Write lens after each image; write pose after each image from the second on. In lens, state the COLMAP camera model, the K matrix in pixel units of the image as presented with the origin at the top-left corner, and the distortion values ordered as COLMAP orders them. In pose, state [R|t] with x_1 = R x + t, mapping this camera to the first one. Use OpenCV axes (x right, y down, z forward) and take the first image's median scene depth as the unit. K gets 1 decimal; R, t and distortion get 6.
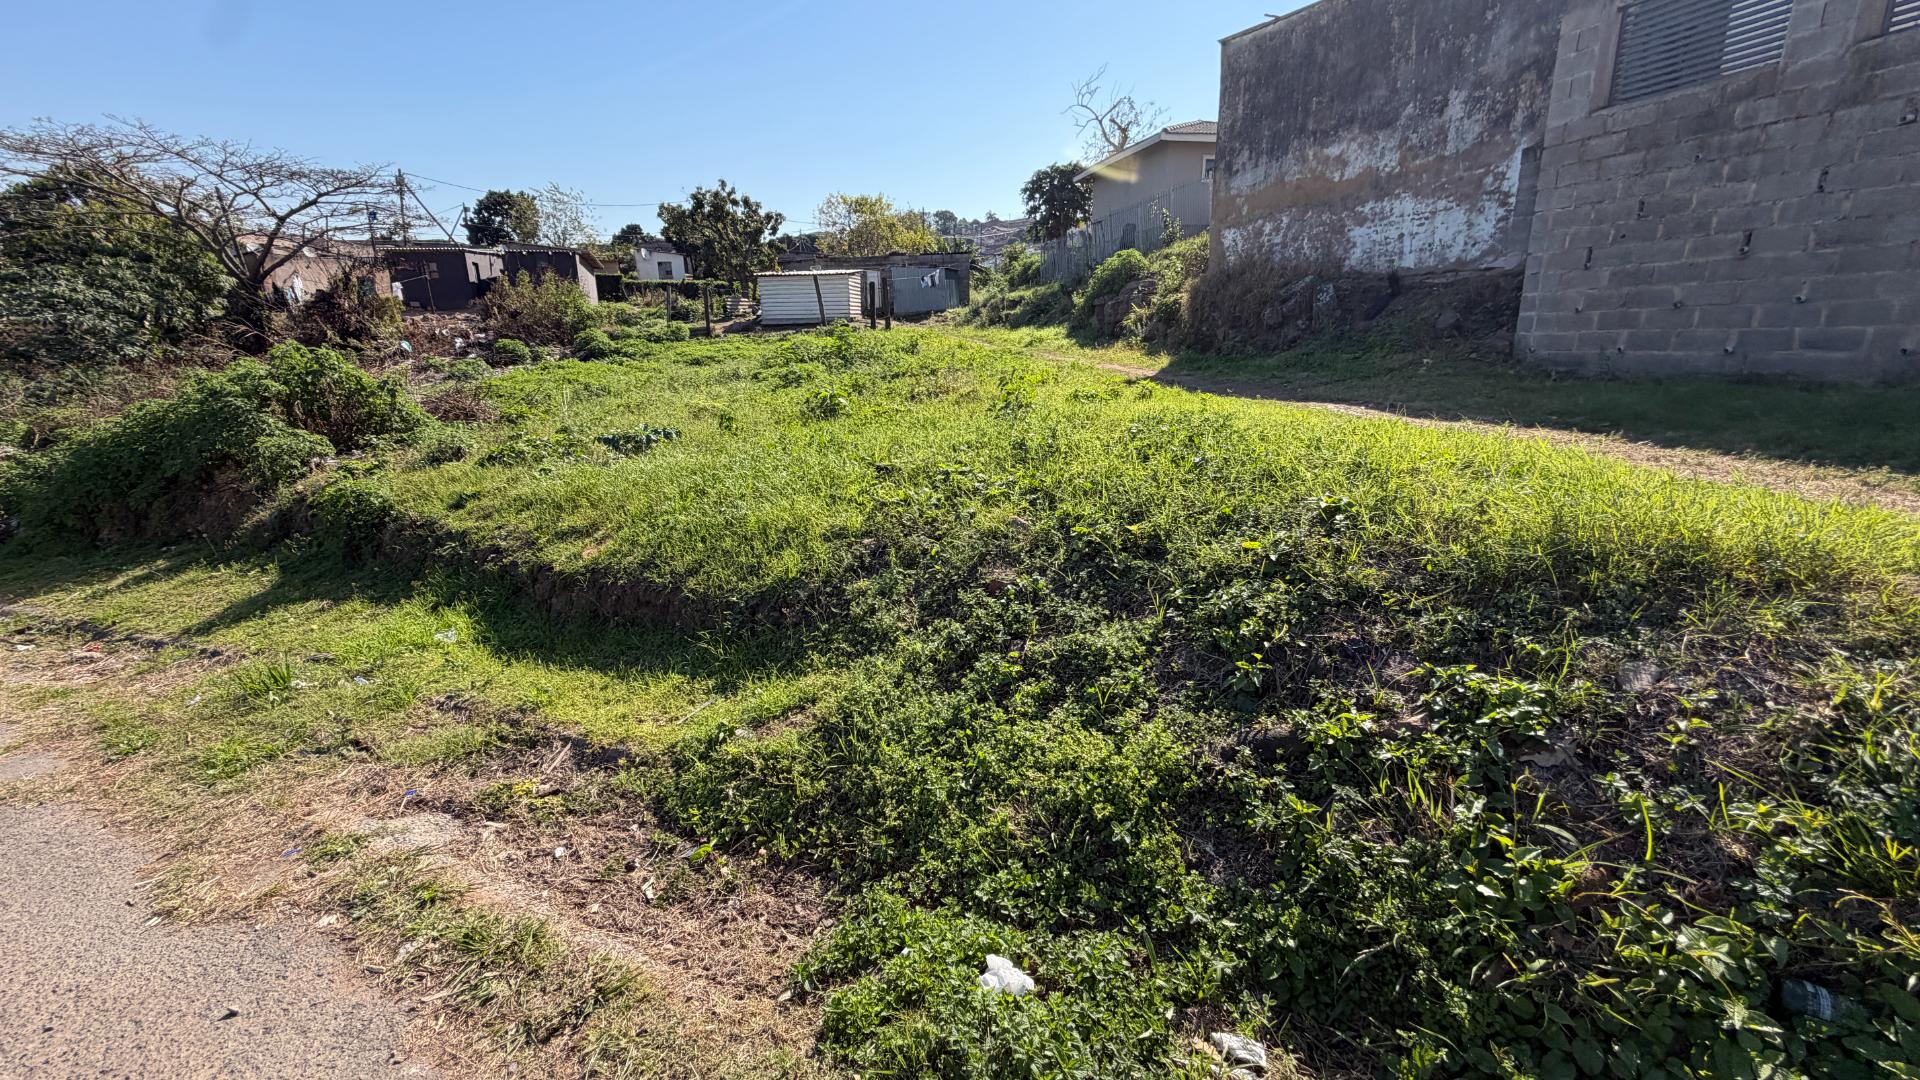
lens RADIAL K [[762.6, 0, 960.0], [0, 762.6, 541.4], [0, 0, 1]] dist [-0.000606, 0.000004]
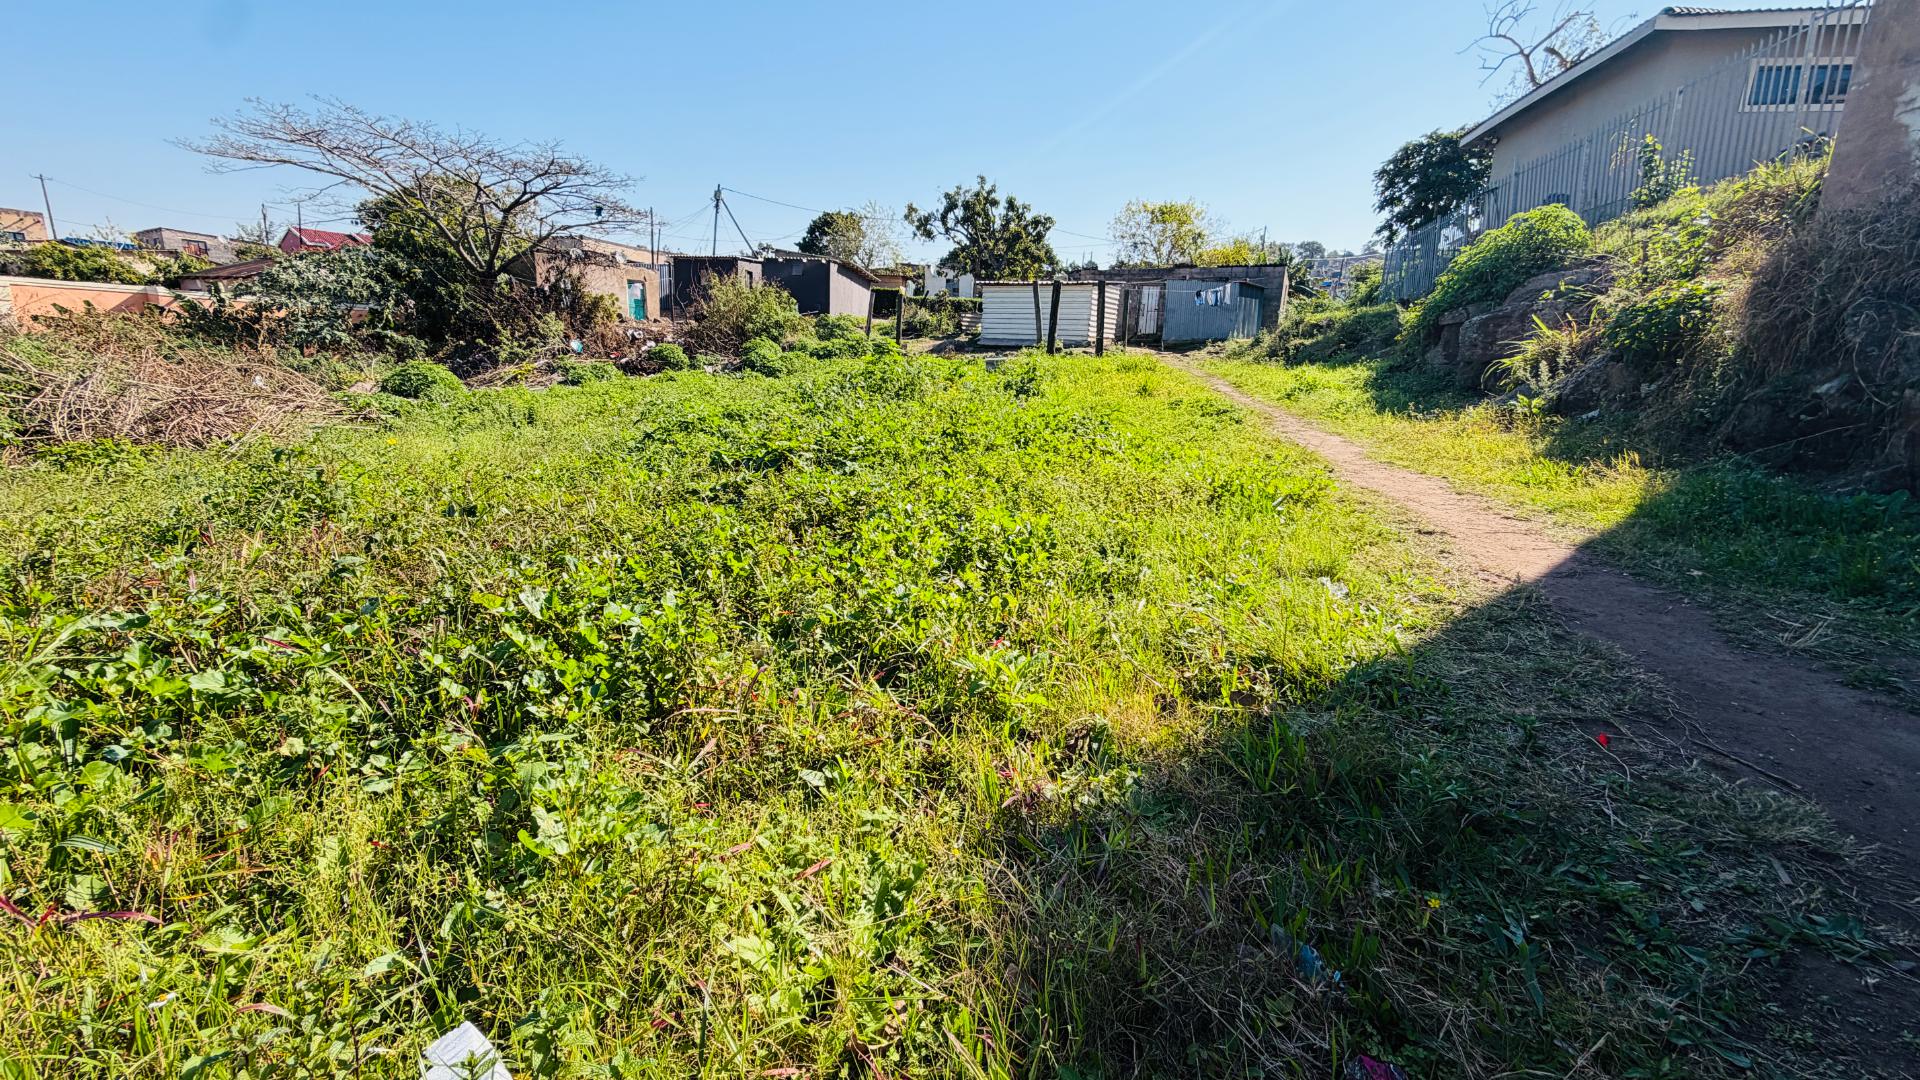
lens RADIAL K [[762.6, 0, 958.5], [0, 762.6, 529.9], [0, 0, 1]] dist [-0.000606, 0.000004]
pose [[0.905441, 0.148356, -0.397701, 0.076671], [-0.169752, 0.985305, -0.018918, -0.084927], [0.389050, 0.084640, 0.917320, 0.314022]]
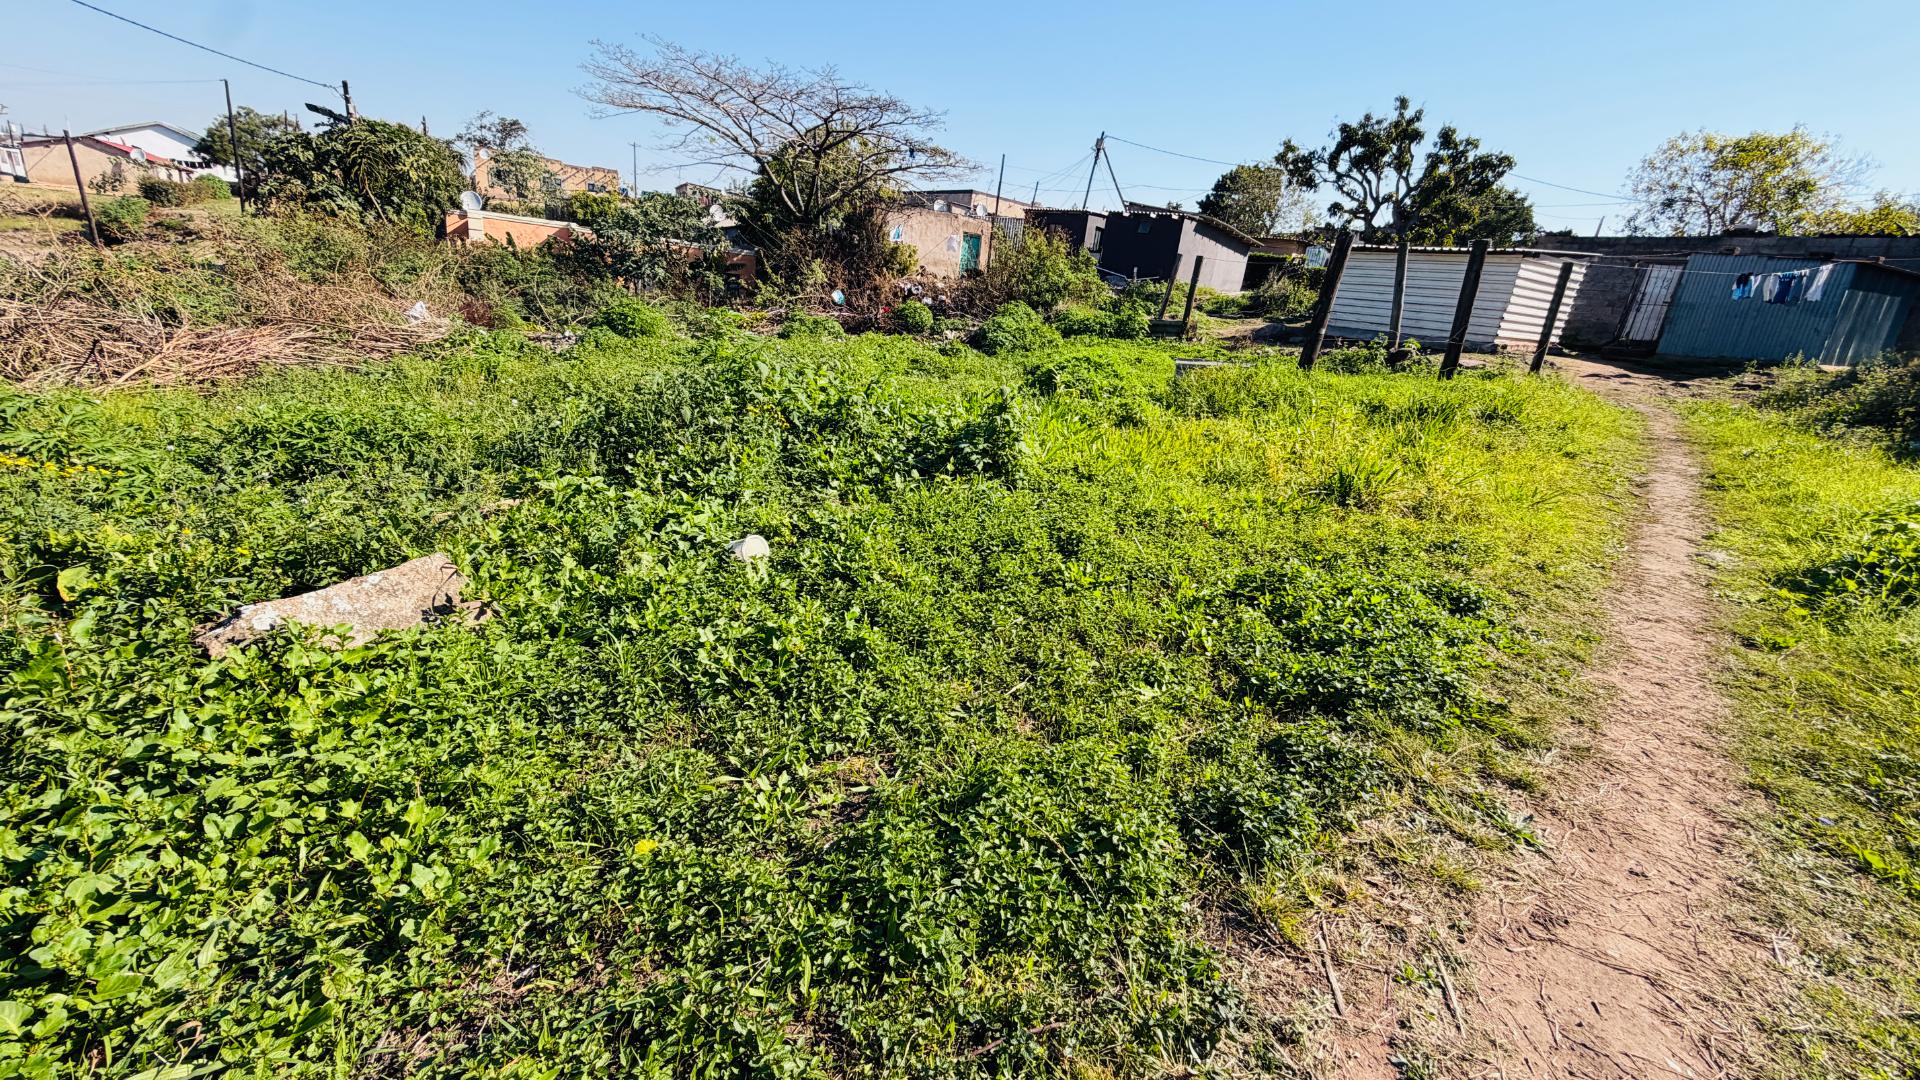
lens RADIAL K [[762.6, 0, 954.6], [0, 762.6, 538.8], [0, 0, 1]] dist [-0.000606, 0.000004]
pose [[0.565398, 0.336441, -0.753083, 0.076780], [-0.341570, 0.926565, 0.157501, -0.157755], [0.750770, 0.168179, 0.638796, 0.517005]]
